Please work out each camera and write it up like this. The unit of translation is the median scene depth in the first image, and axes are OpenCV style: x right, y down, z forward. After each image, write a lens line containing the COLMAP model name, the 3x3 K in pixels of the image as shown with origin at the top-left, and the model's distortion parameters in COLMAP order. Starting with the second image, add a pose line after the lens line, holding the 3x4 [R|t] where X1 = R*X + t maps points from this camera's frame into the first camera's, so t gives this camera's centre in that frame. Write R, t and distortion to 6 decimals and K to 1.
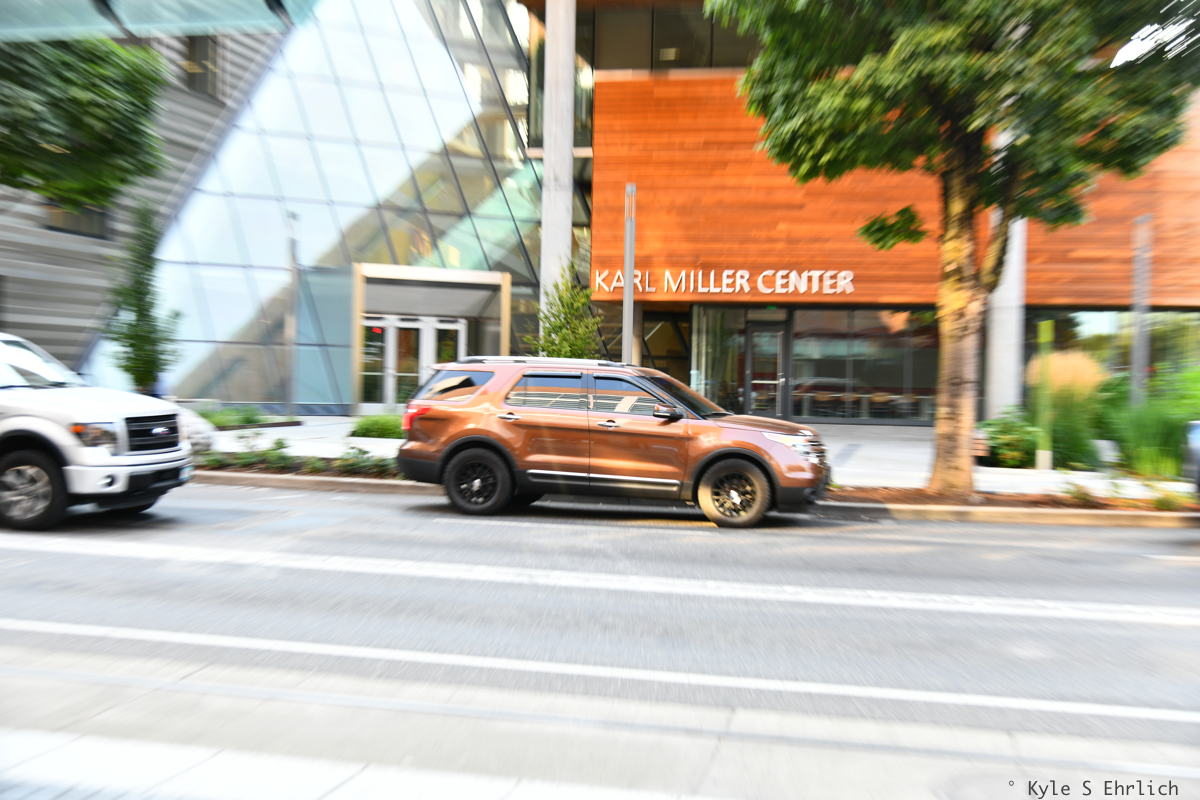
lens RADIAL K [[1498.9, 0, 603.6], [0, 1498.9, 429.4], [0, 0, 1]] dist [-0.023869, -0.014438]
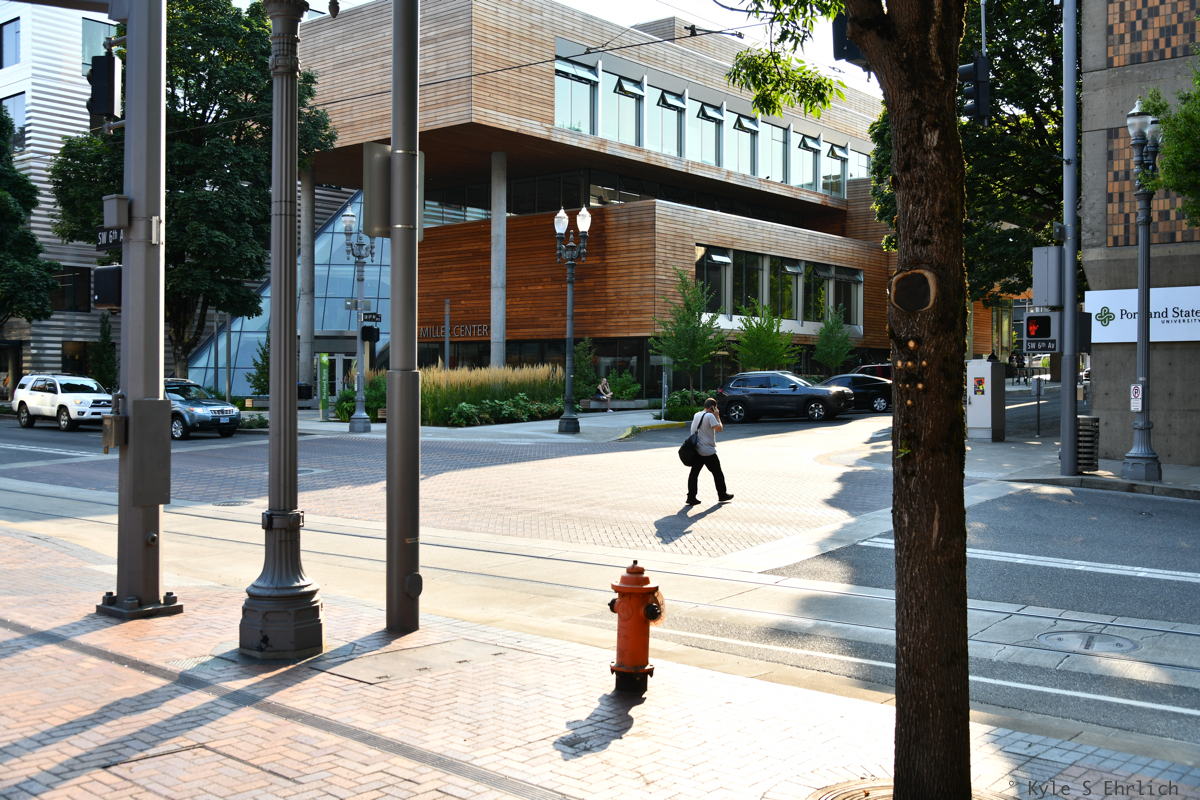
lens RADIAL K [[1212.0, 0, 599.1], [0, 1212.0, 397.8], [0, 0, 1]] dist [-0.036850, 0.037593]
pose [[0.896553, -0.011523, -0.442787, 1.134755], [-0.000954, 0.999609, -0.027945, 0.036774], [0.442936, 0.025477, 0.896191, -0.374593]]
